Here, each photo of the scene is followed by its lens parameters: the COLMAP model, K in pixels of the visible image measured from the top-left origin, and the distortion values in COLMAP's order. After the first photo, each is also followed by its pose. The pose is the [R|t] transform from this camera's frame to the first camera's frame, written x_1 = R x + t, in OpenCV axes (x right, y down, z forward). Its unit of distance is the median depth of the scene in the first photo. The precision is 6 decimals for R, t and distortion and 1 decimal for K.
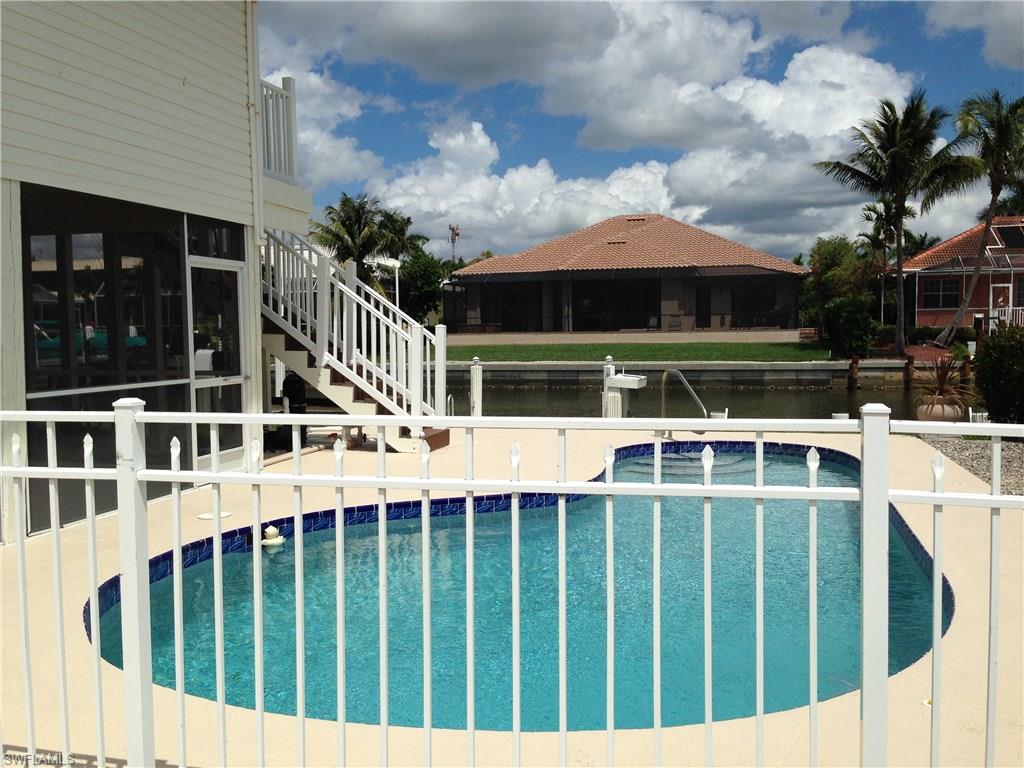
lens RADIAL K [[937.2, 0, 512.0], [0, 937.2, 384.0], [0, 0, 1]] dist [0.116034, -0.184076]
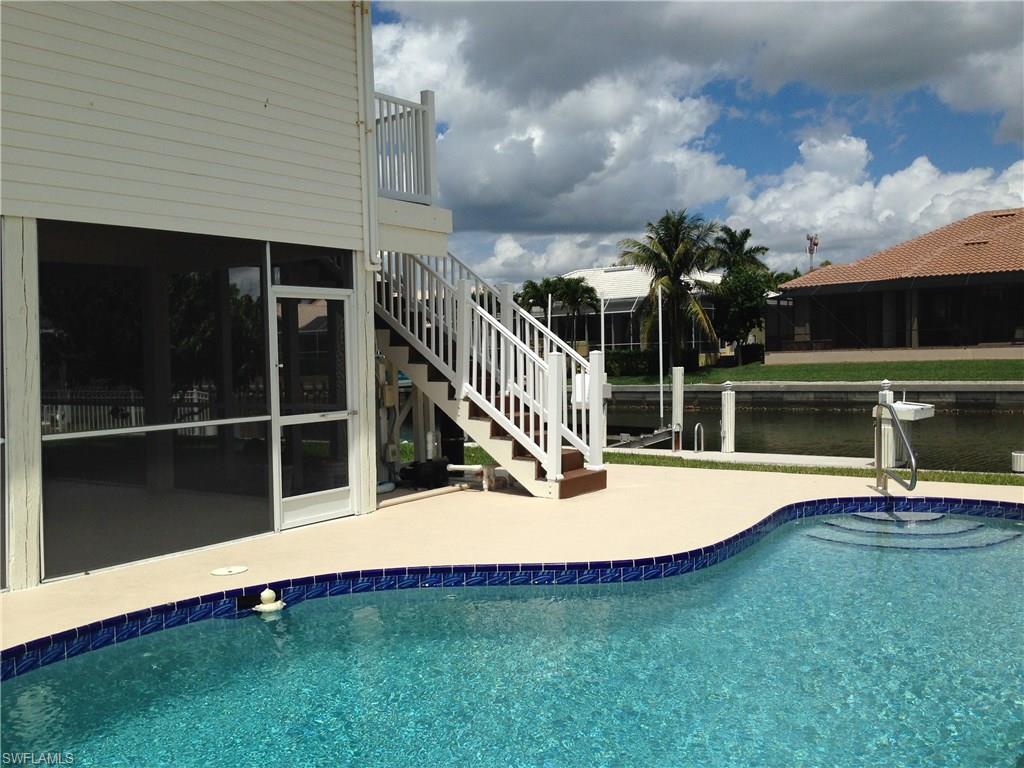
lens RADIAL K [[941.8, 0, 512.0], [0, 941.8, 384.0], [0, 0, 1]] dist [0.062984, -0.002896]
pose [[0.931411, -0.002606, -0.363960, 0.171575], [-0.004344, 0.999824, -0.018277, -0.015754], [0.363944, 0.018605, 0.931235, 0.156696]]
